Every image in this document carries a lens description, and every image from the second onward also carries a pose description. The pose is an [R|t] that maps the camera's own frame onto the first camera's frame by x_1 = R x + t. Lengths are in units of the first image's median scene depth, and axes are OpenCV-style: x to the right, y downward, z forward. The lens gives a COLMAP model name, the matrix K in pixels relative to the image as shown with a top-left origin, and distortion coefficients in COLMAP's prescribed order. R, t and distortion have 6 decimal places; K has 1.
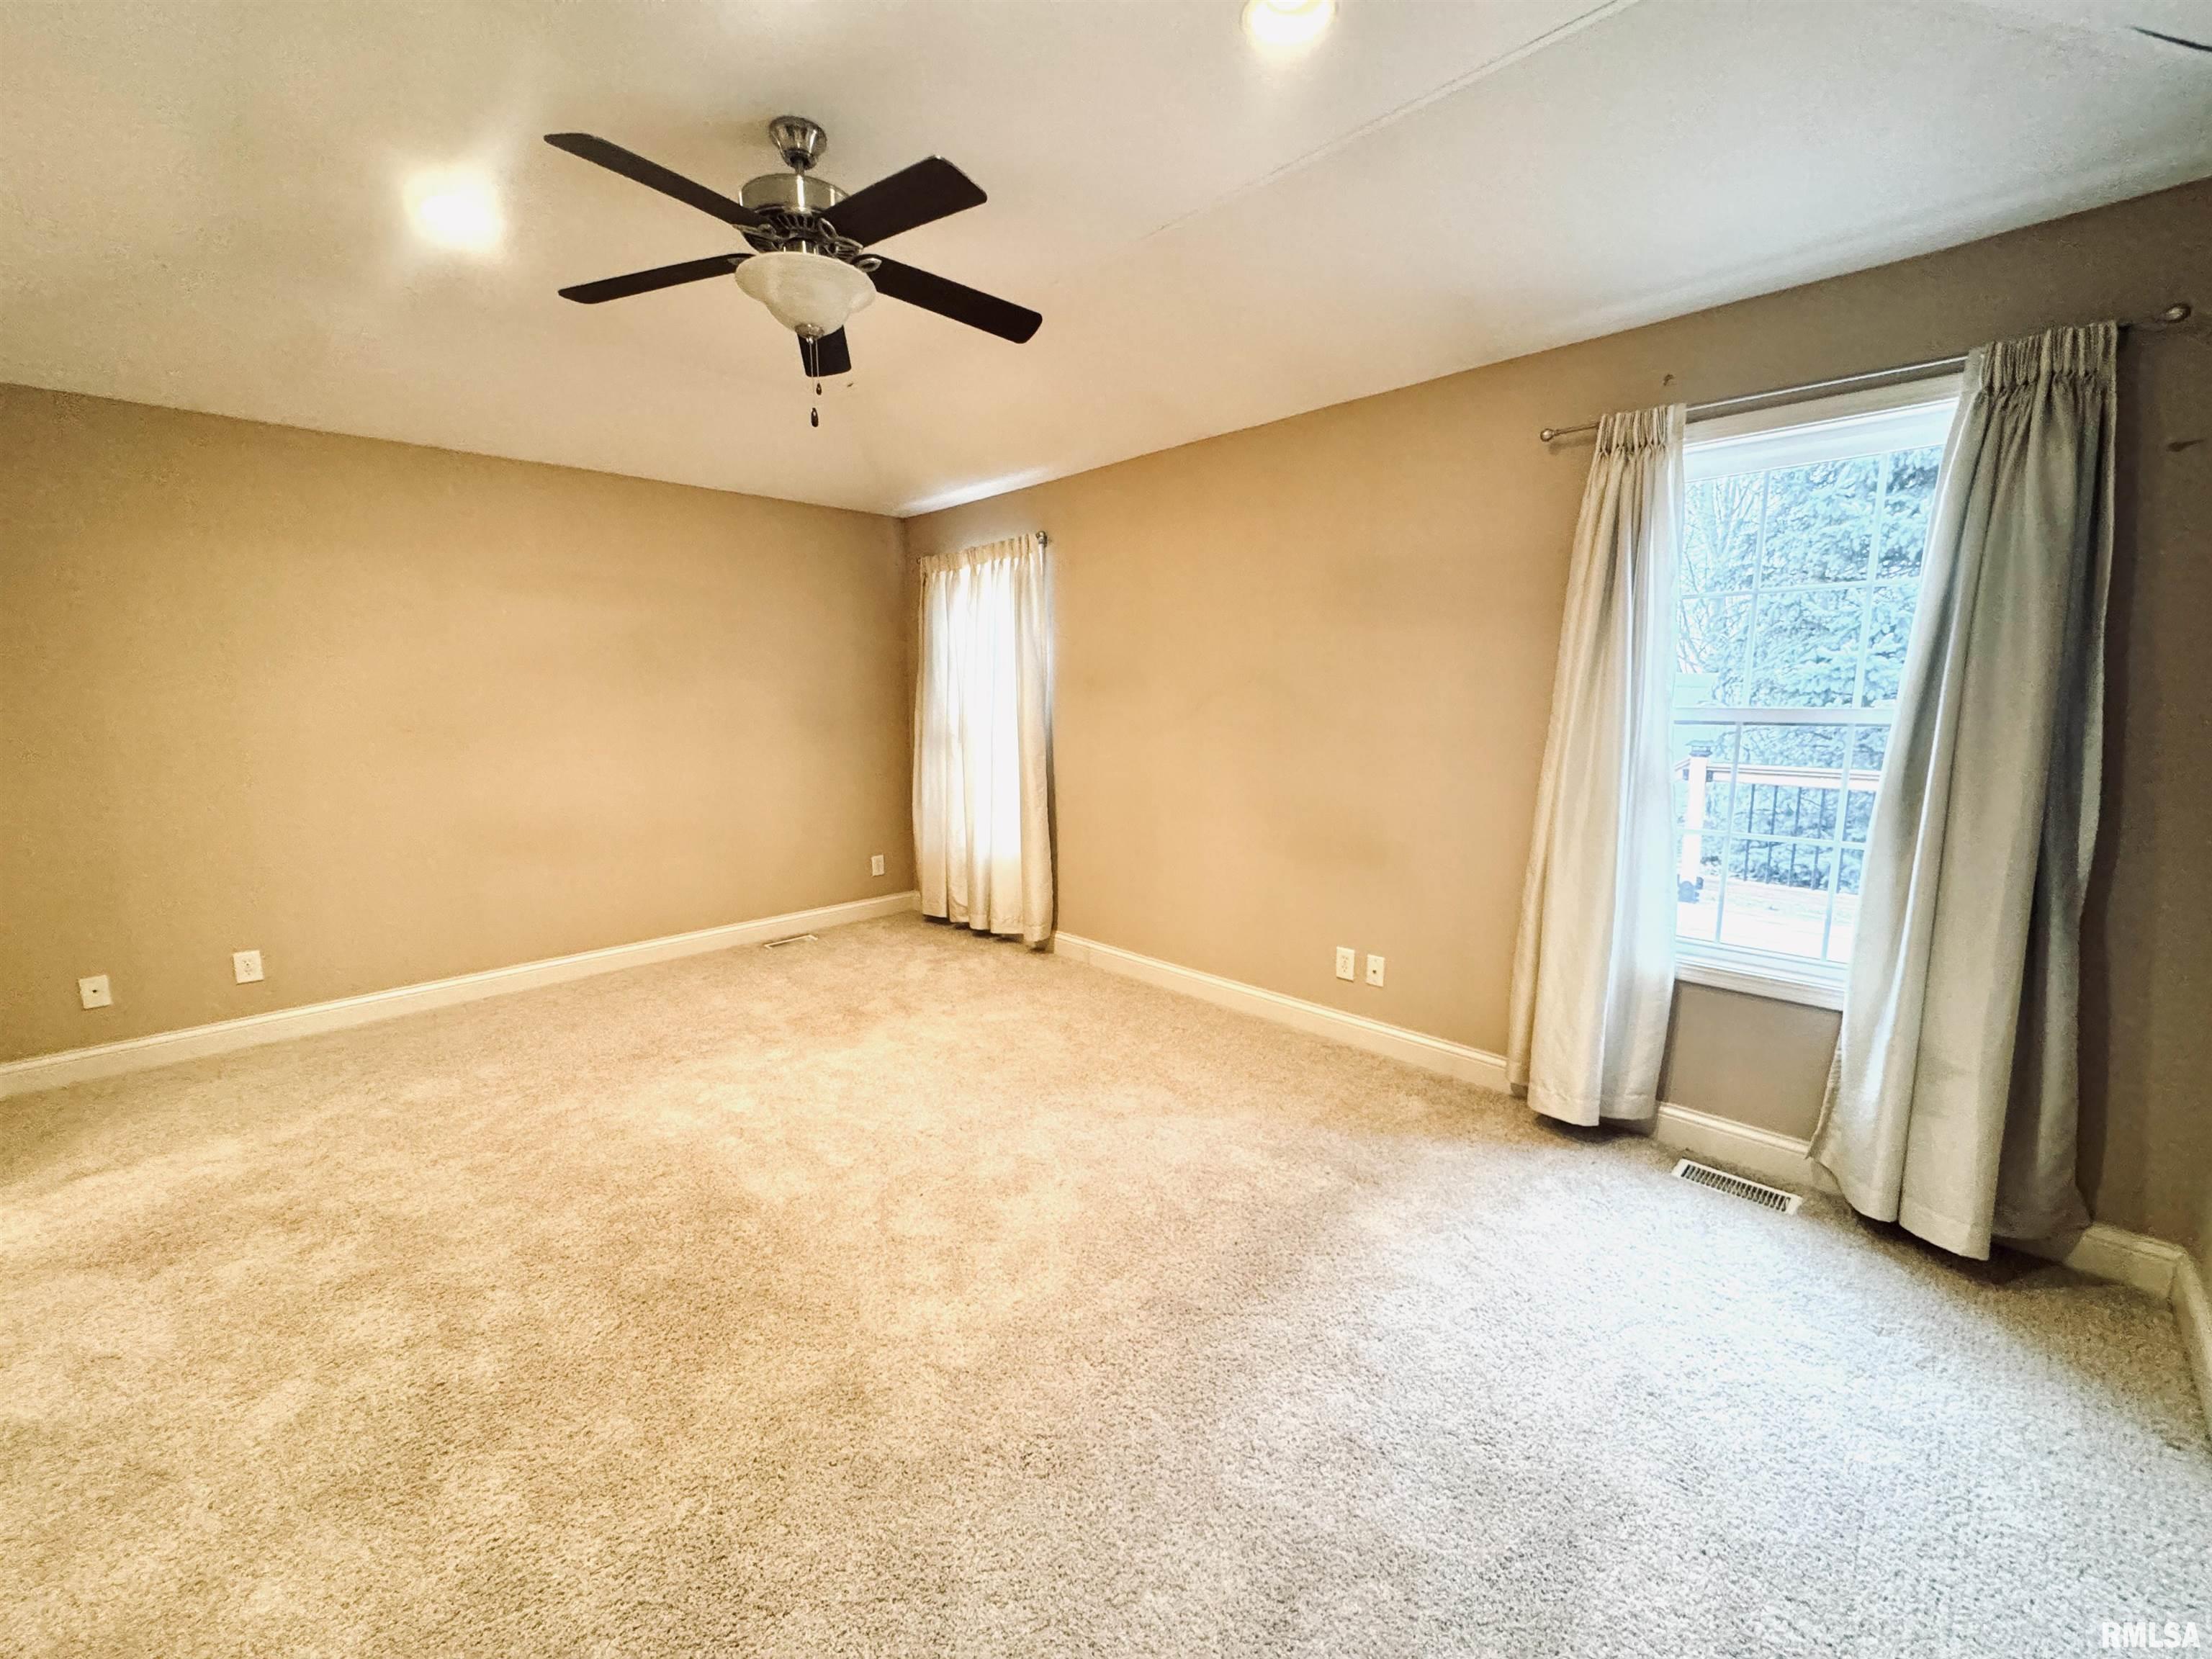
lens RADIAL K [[881.2, 0, 1105.6], [0, 881.2, 828.3], [0, 0, 1]] dist [-0.004918, 0.000710]
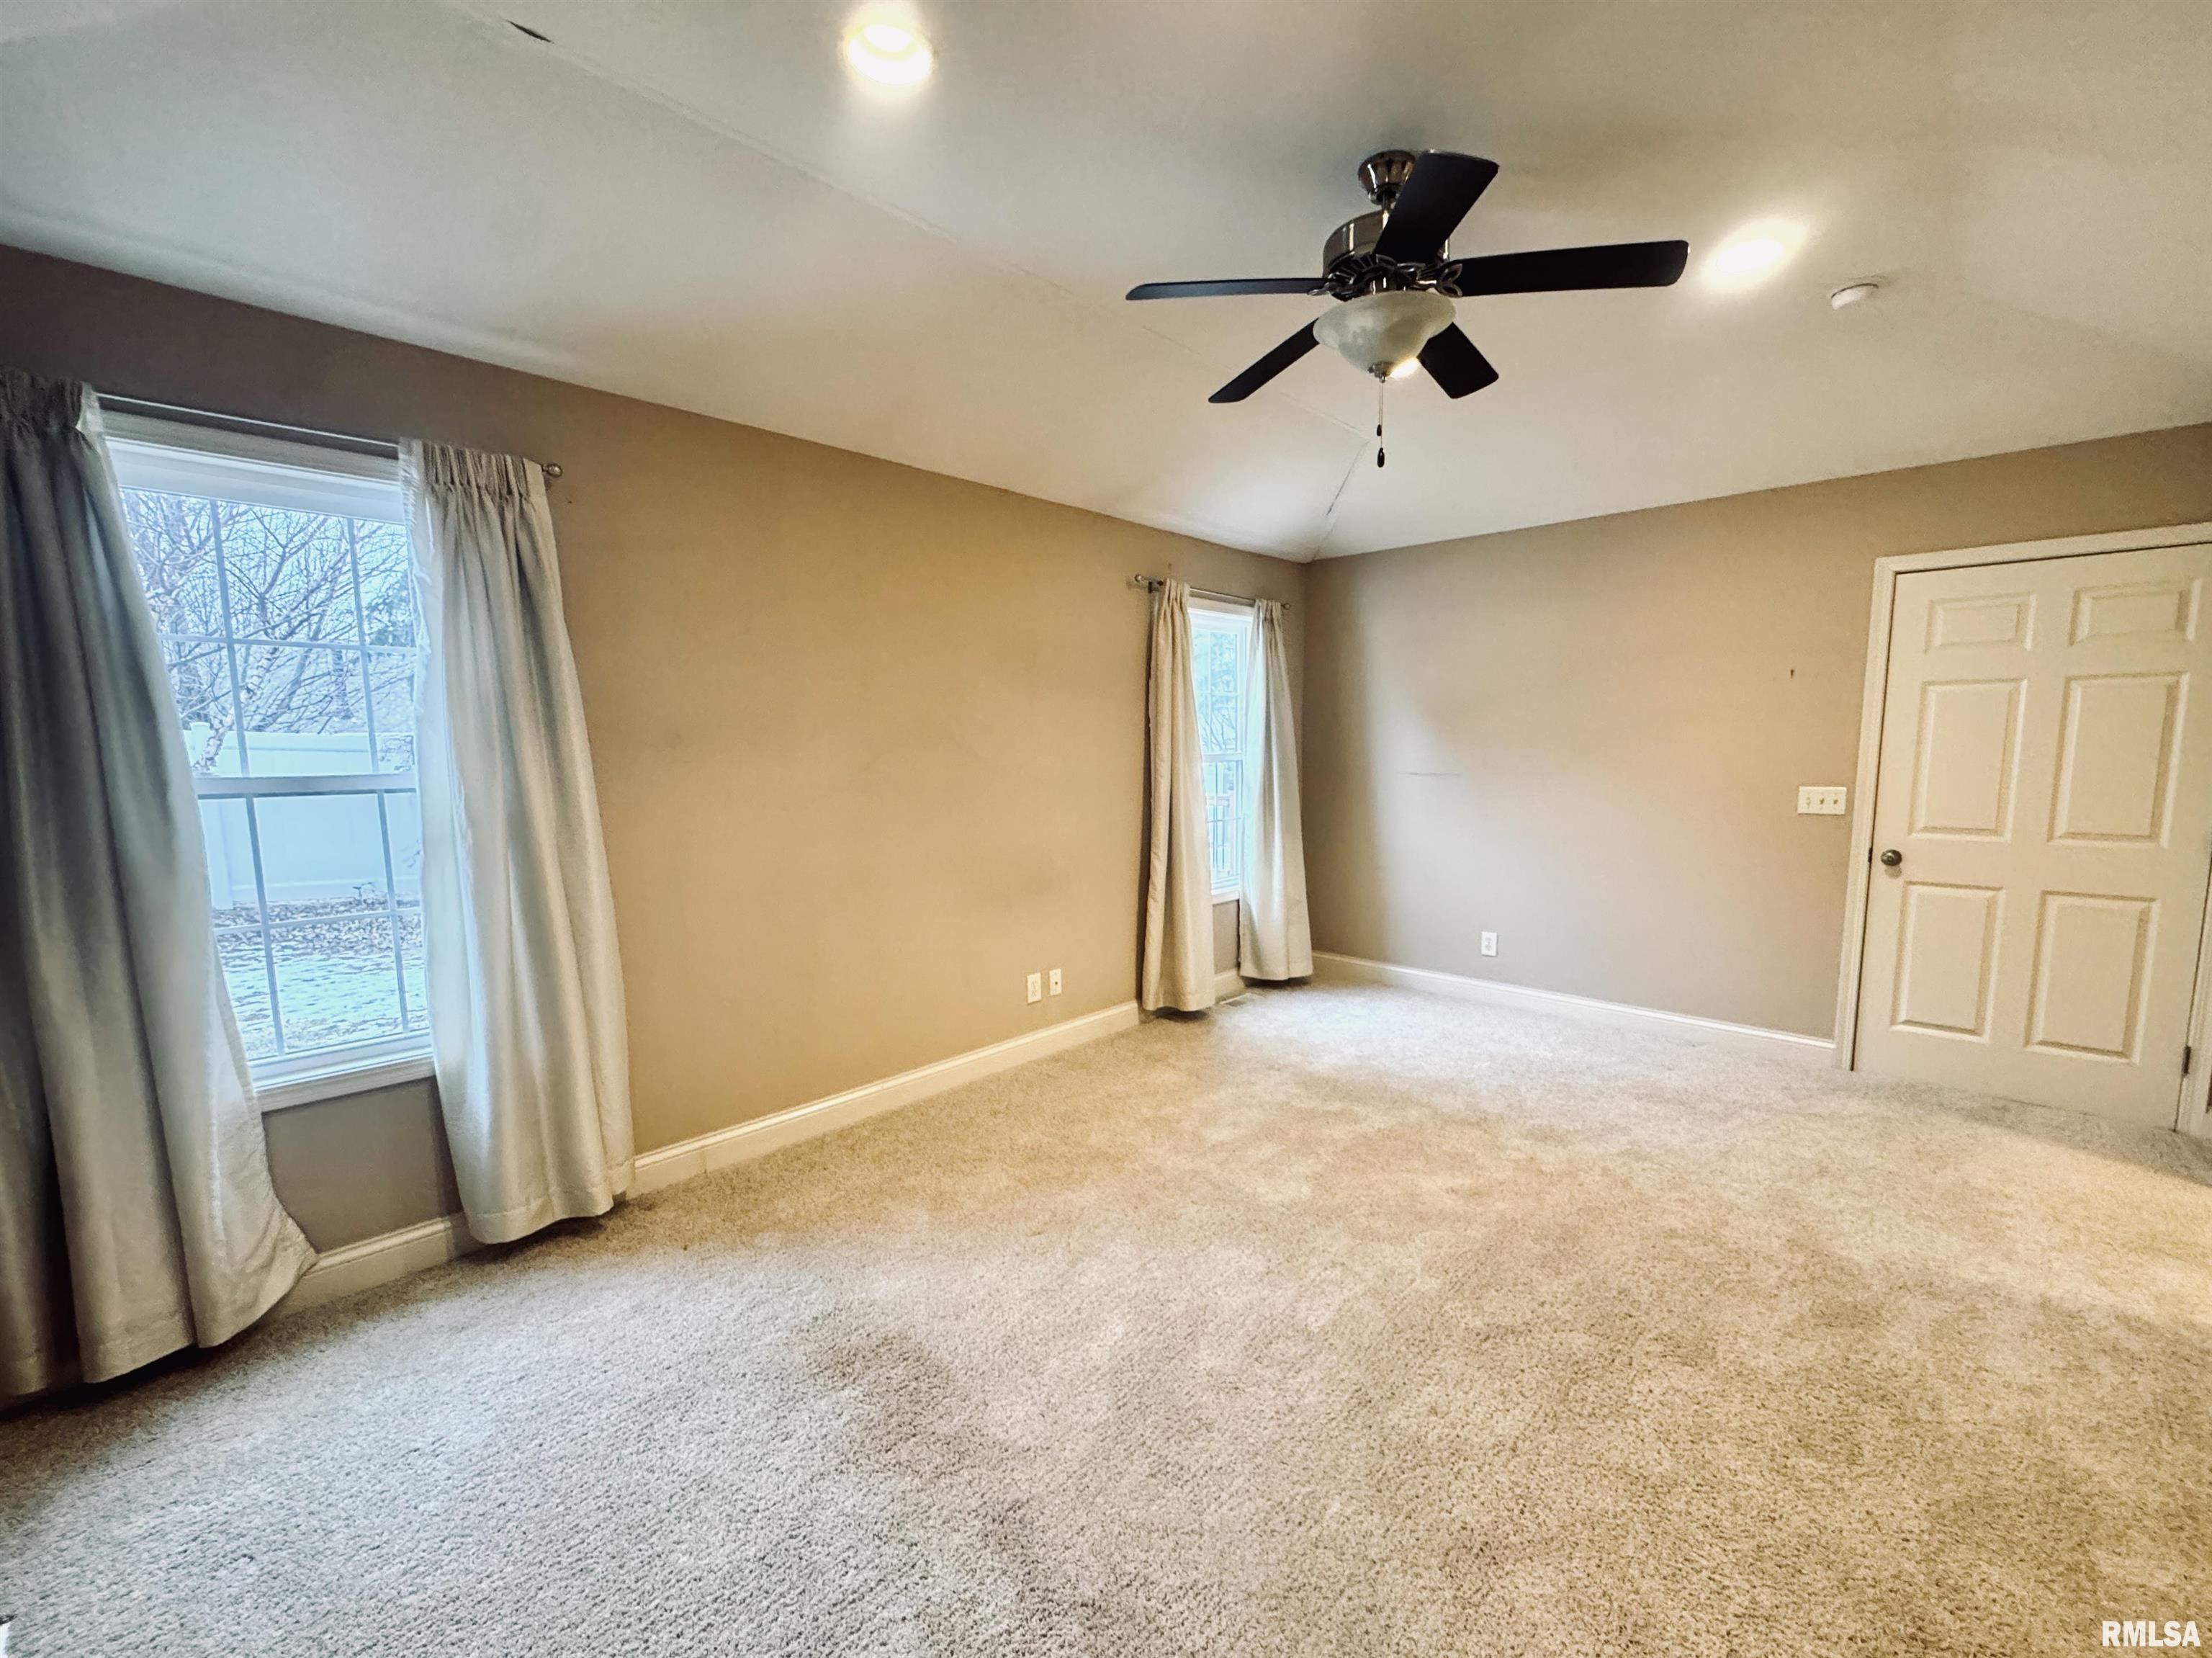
lens RADIAL K [[915.1, 0, 1131.1], [0, 915.1, 853.0], [0, 0, 1]] dist [-0.001074, 0.000086]
pose [[-0.039016, -0.112927, 0.992837, -0.668170], [0.165793, 0.979090, 0.117879, -0.101516], [-0.985389, 0.169204, -0.019478, 0.668921]]
